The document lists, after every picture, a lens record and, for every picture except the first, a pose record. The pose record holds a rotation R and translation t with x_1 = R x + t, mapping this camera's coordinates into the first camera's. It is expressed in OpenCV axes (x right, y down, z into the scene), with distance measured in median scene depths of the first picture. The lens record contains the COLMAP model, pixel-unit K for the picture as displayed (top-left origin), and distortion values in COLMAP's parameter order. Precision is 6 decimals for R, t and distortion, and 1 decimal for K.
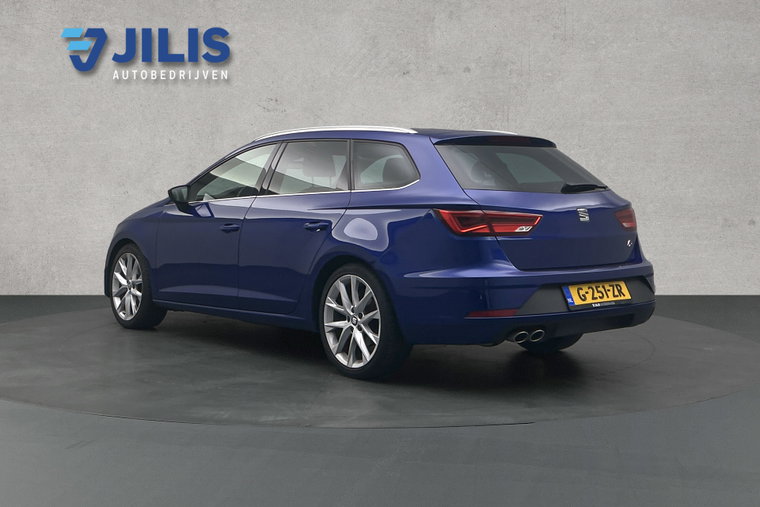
lens RADIAL K [[591.8, 0, 377.9], [0, 591.8, 252.2], [0, 0, 1]] dist [0.035751, -0.001633]
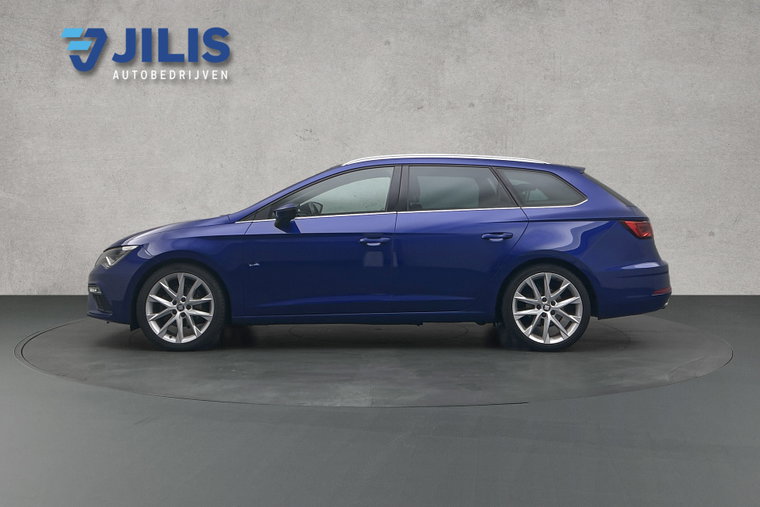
lens RADIAL K [[591.8, 0, 379.6], [0, 591.8, 252.6], [0, 0, 1]] dist [0.035751, -0.001633]
pose [[0.999995, 0.000321, 0.003252, -0.037146], [-0.000324, 1.000000, 0.000648, -0.013218], [-0.003251, -0.000649, 0.999995, -0.183421]]
